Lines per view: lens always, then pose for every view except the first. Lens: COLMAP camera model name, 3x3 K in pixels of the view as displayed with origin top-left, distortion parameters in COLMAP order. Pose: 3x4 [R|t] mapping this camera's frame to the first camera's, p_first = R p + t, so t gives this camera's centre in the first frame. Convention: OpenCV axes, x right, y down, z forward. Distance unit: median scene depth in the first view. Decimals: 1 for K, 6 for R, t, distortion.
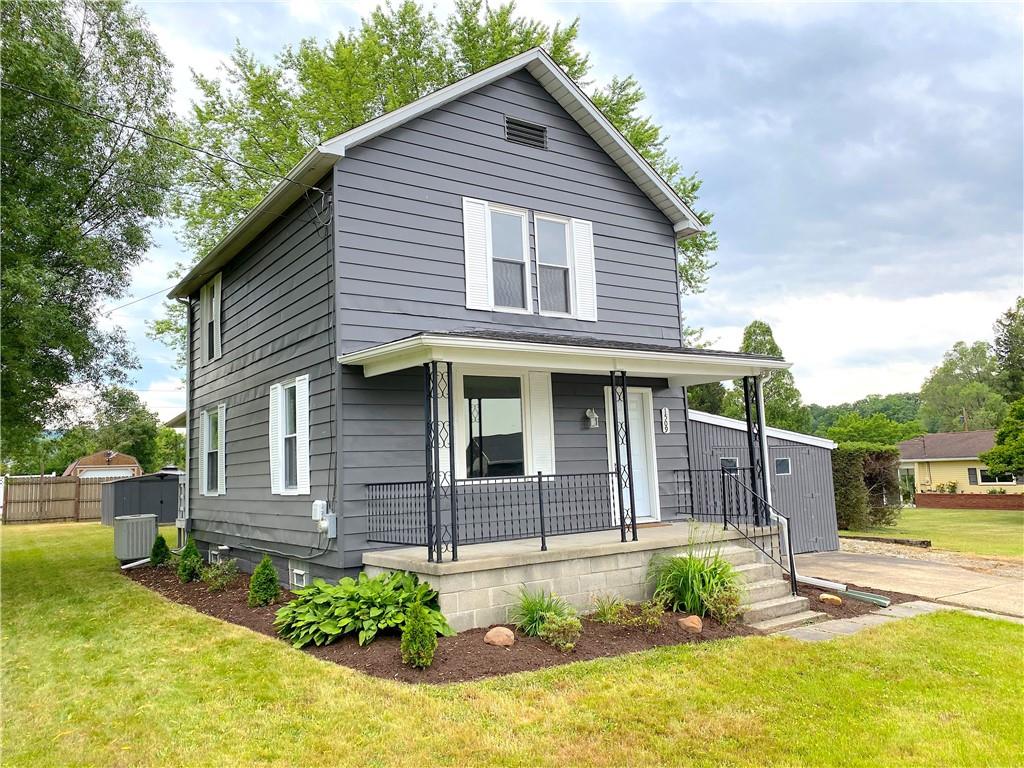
lens RADIAL K [[781.9, 0, 512.0], [0, 781.9, 384.0], [0, 0, 1]] dist [0.001623, 0.000452]
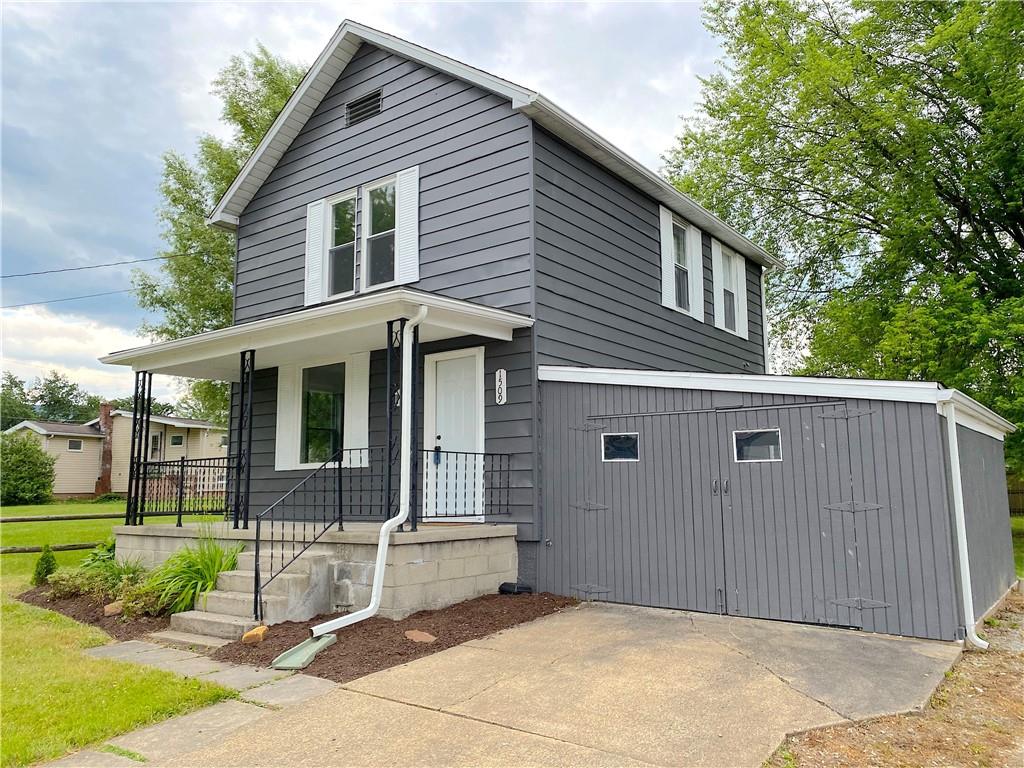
lens RADIAL K [[781.9, 0, 512.0], [0, 781.9, 384.0], [0, 0, 1]] dist [0.001623, 0.000452]
pose [[0.324401, -0.070011, -0.943325, 1.032138], [0.120891, 0.992148, -0.032061, 0.079185], [0.938163, -0.103639, 0.330317, 0.866728]]
